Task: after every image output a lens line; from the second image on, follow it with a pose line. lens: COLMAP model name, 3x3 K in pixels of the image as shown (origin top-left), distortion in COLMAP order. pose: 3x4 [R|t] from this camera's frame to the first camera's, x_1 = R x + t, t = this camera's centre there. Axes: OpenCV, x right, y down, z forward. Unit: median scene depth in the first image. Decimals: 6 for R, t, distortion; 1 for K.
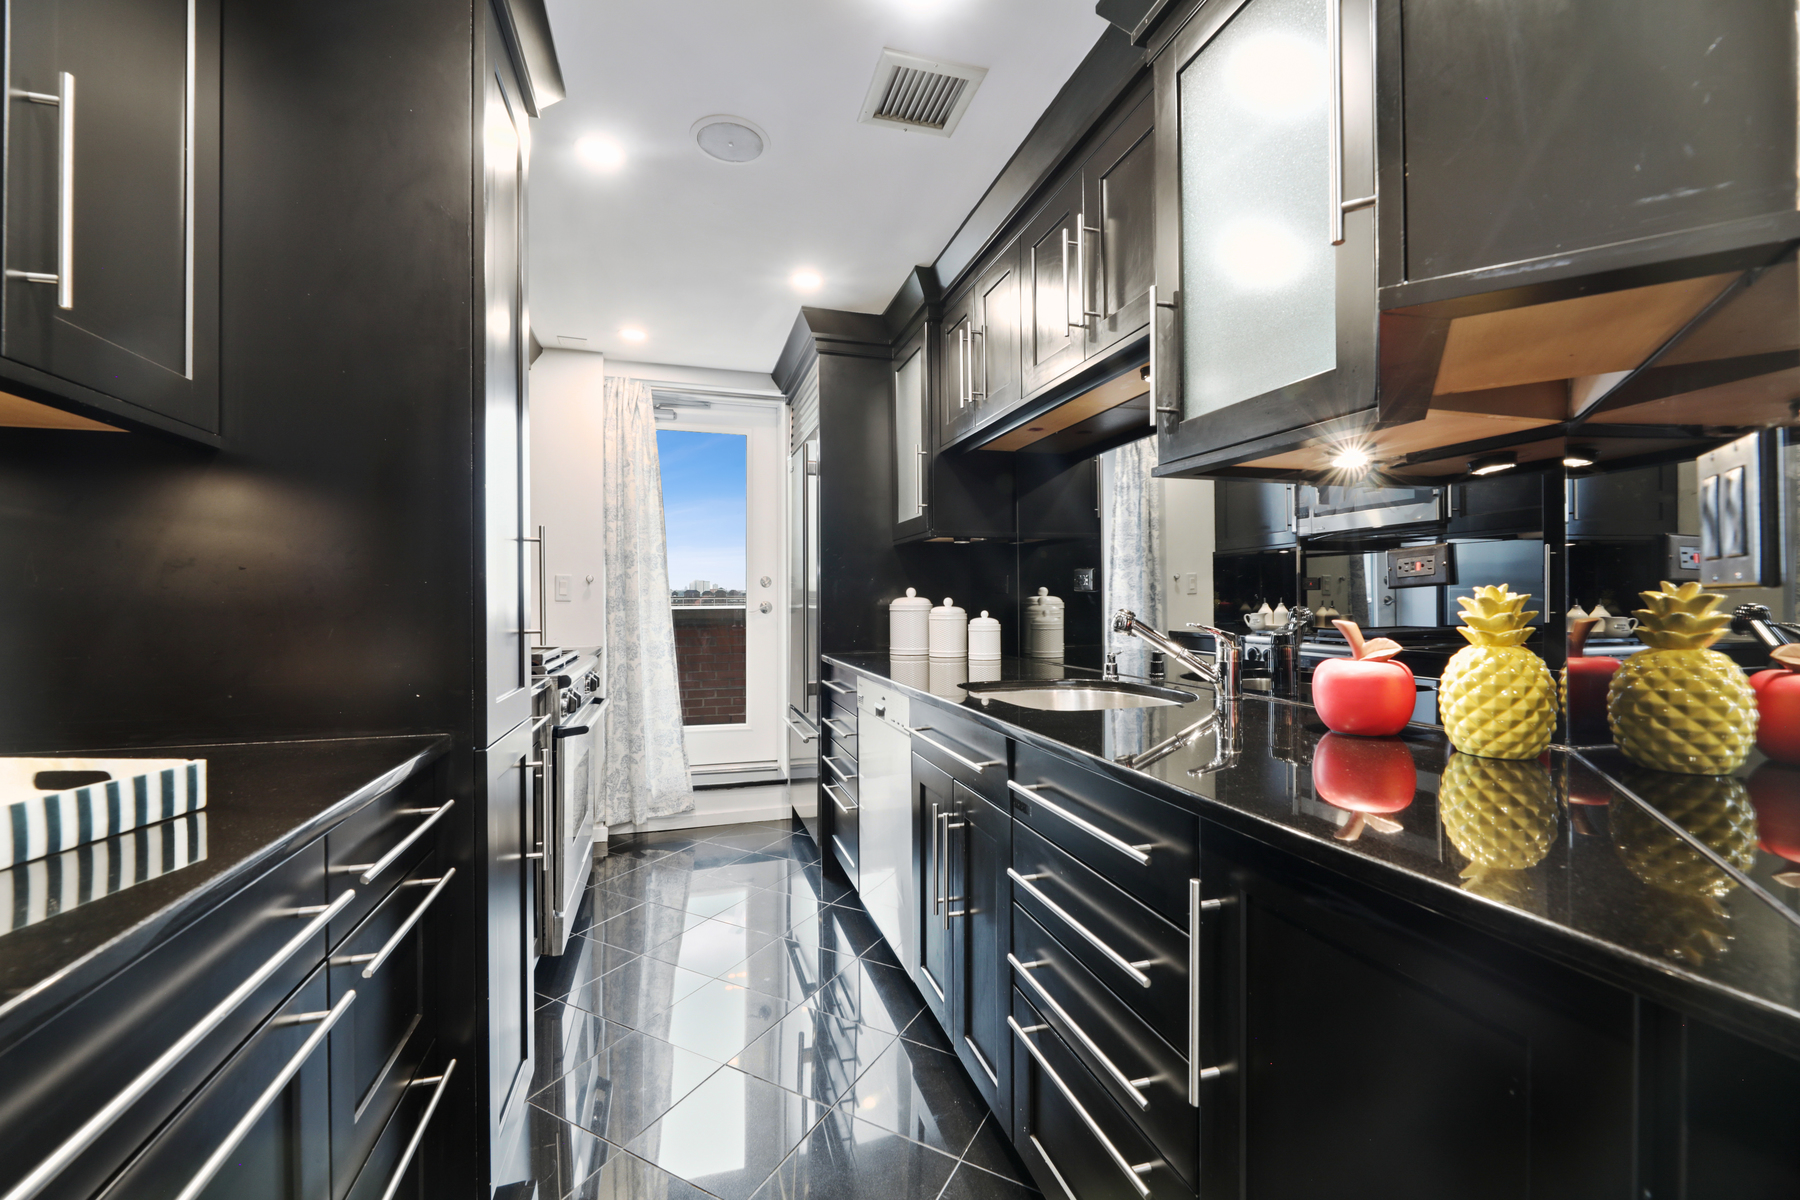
lens RADIAL K [[739.2, 0, 893.9], [0, 739.2, 597.2], [0, 0, 1]] dist [-0.003026, -0.000267]
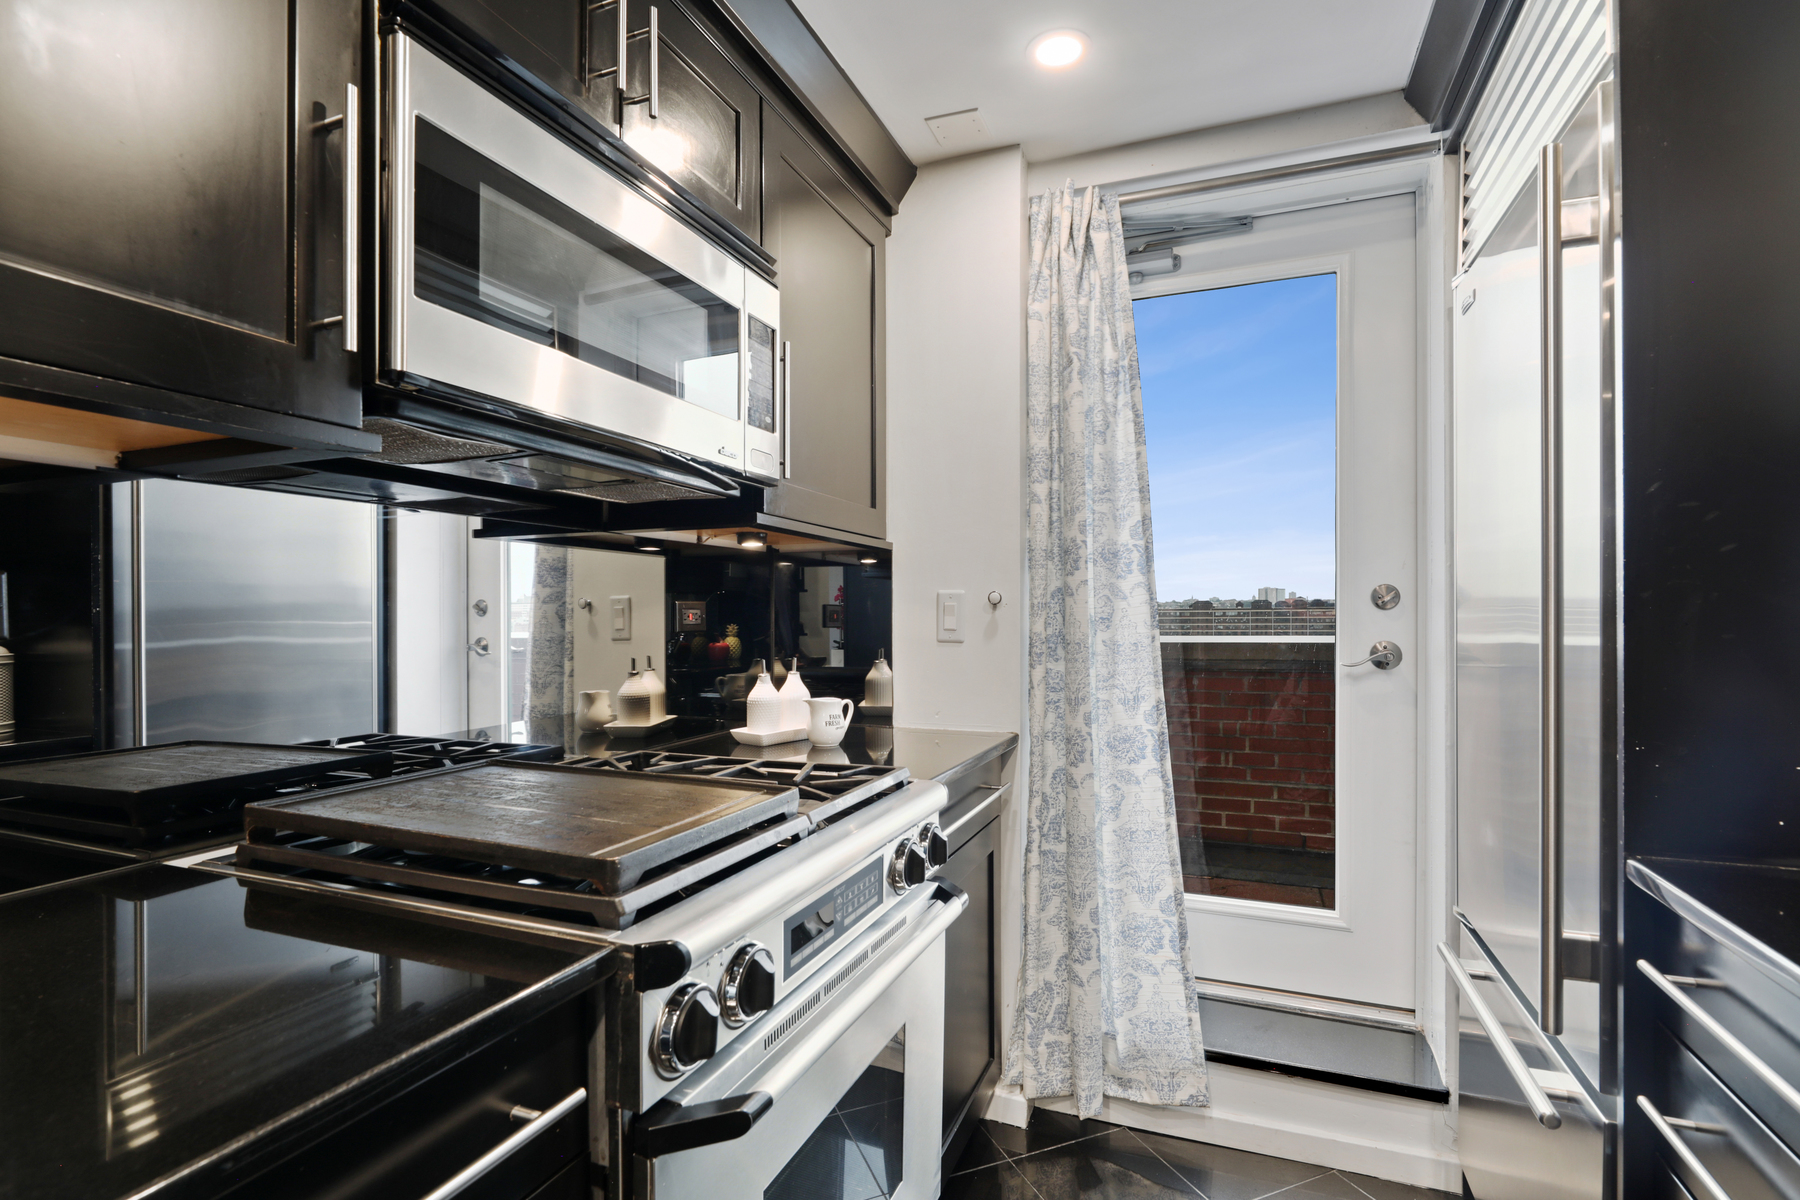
lens RADIAL K [[849.4, 0, 896.8], [0, 849.4, 616.0], [0, 0, 1]] dist [-0.006950, -0.000012]
pose [[0.782104, 0.002451, -0.623143, -0.098671], [0.002219, 0.999975, 0.006720, -0.015804], [0.623144, -0.006638, 0.782079, 0.485337]]
